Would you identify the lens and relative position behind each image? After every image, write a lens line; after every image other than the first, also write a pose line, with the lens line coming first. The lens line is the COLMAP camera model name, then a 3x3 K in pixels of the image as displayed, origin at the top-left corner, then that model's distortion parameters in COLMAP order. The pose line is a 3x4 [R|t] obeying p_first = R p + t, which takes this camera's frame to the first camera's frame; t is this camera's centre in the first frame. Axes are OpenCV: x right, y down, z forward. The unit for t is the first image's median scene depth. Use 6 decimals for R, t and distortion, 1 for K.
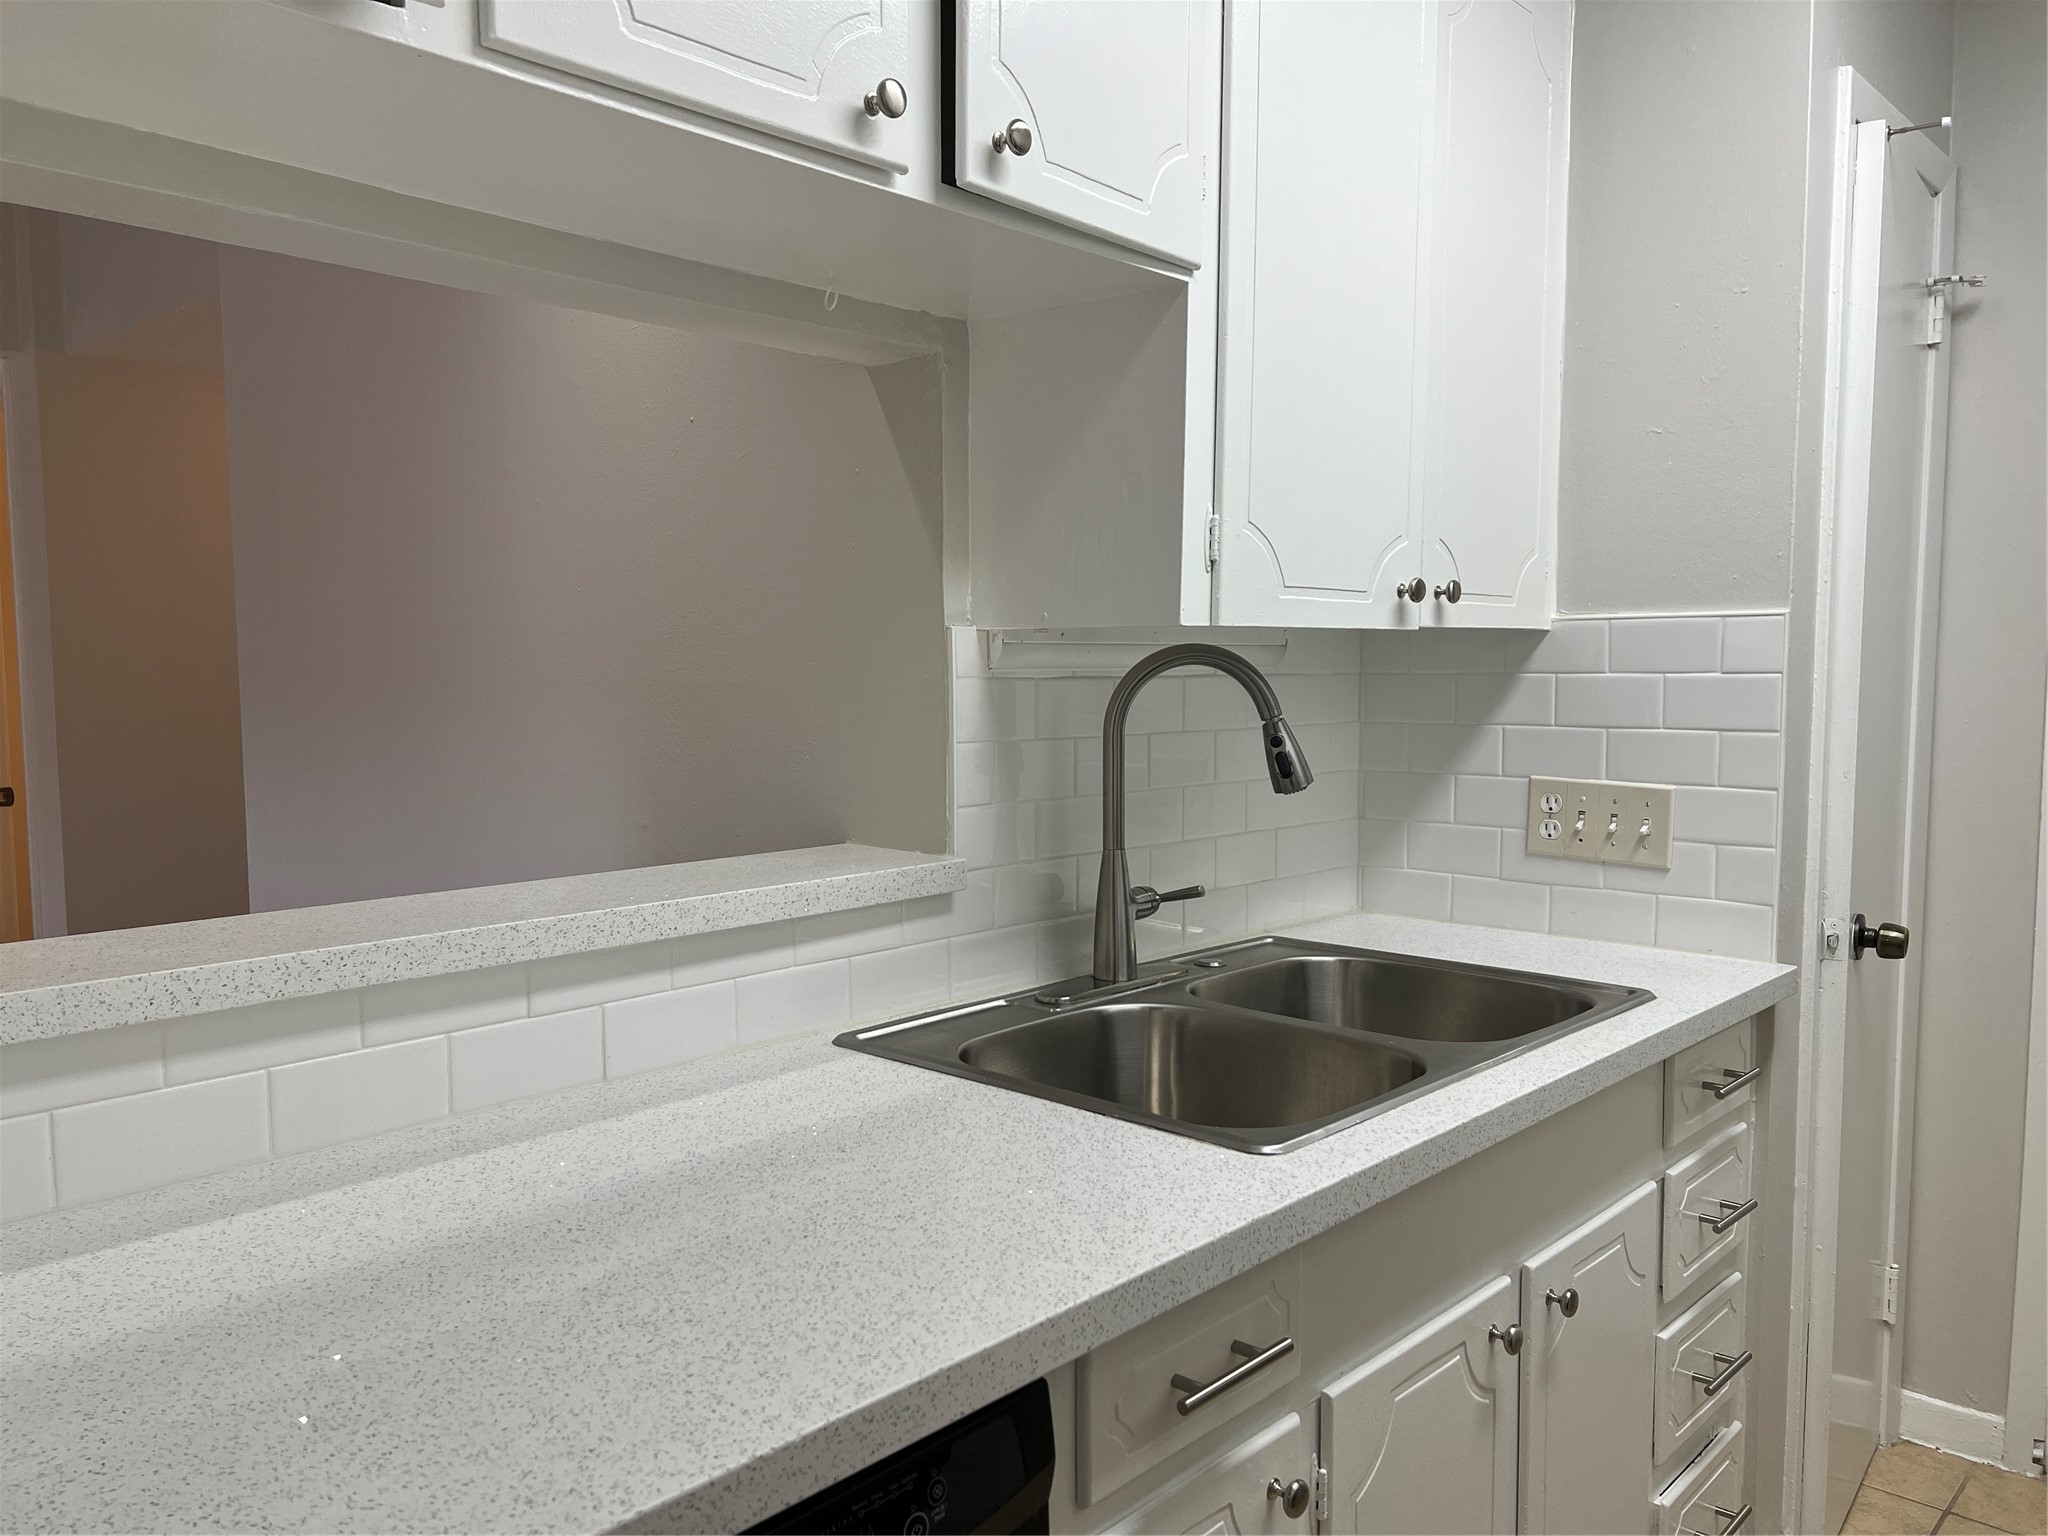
lens RADIAL K [[1528.1, 0, 1023.8], [0, 1528.1, 780.8], [0, 0, 1]] dist [0.051755, -0.063445]
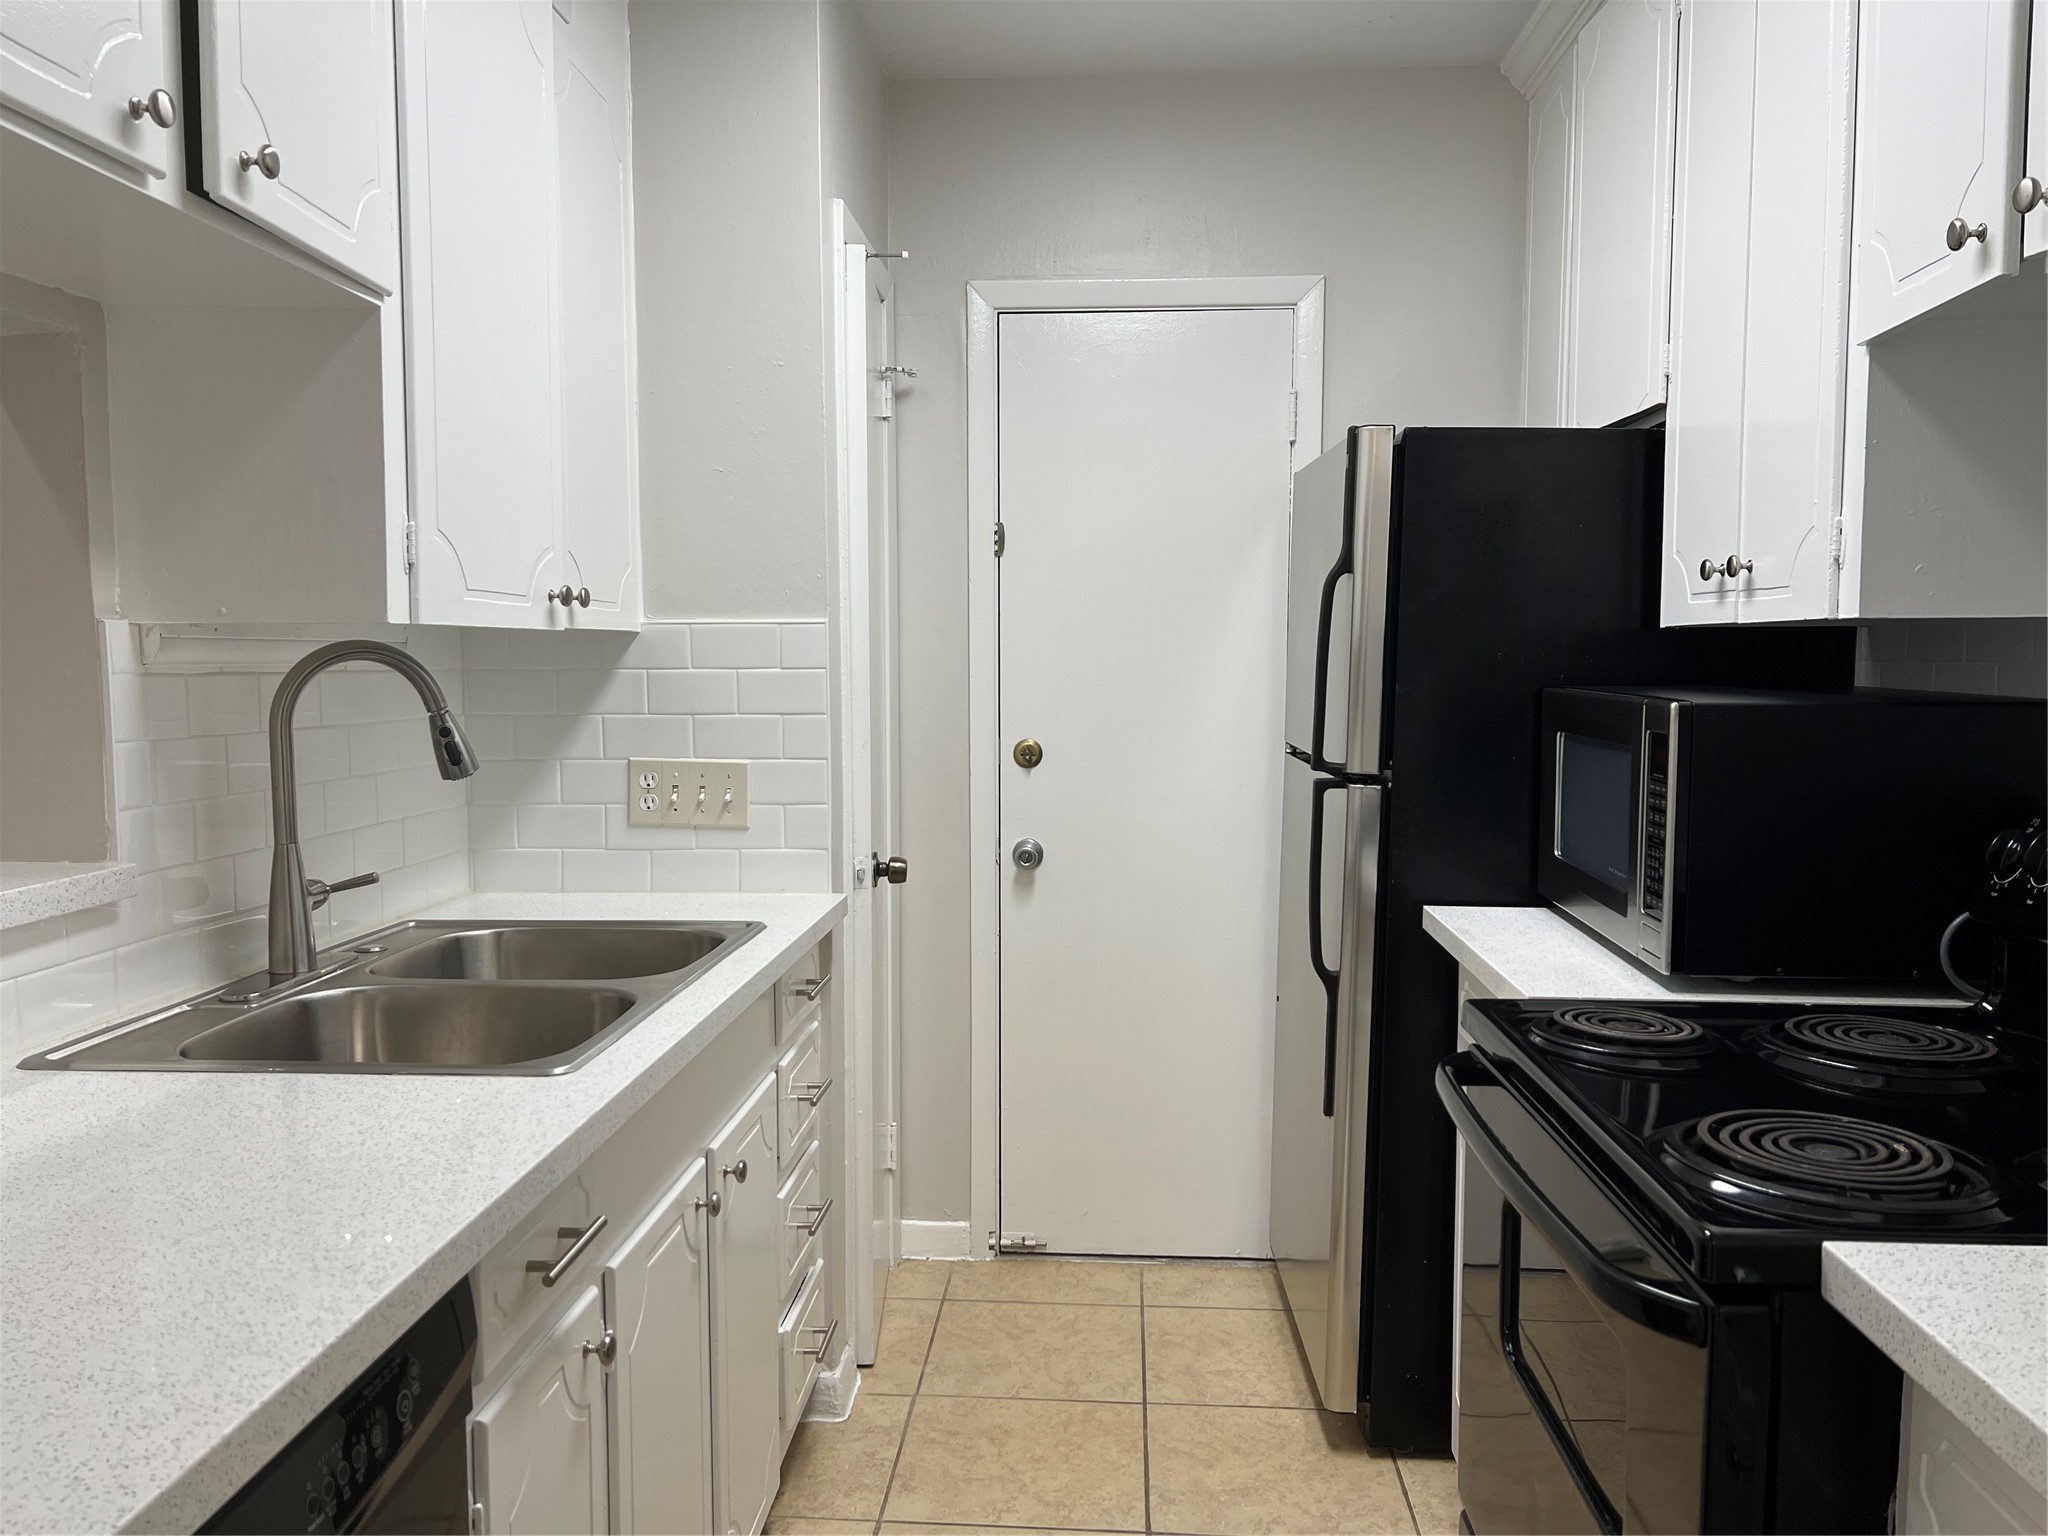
lens RADIAL K [[1528.1, 0, 1028.6], [0, 1528.1, 780.1], [0, 0, 1]] dist [0.051755, -0.063445]
pose [[0.771628, -0.051803, 0.633961, -0.211456], [0.052012, 0.998479, 0.018282, 0.010100], [-0.633943, 0.018867, 0.773149, -0.102596]]
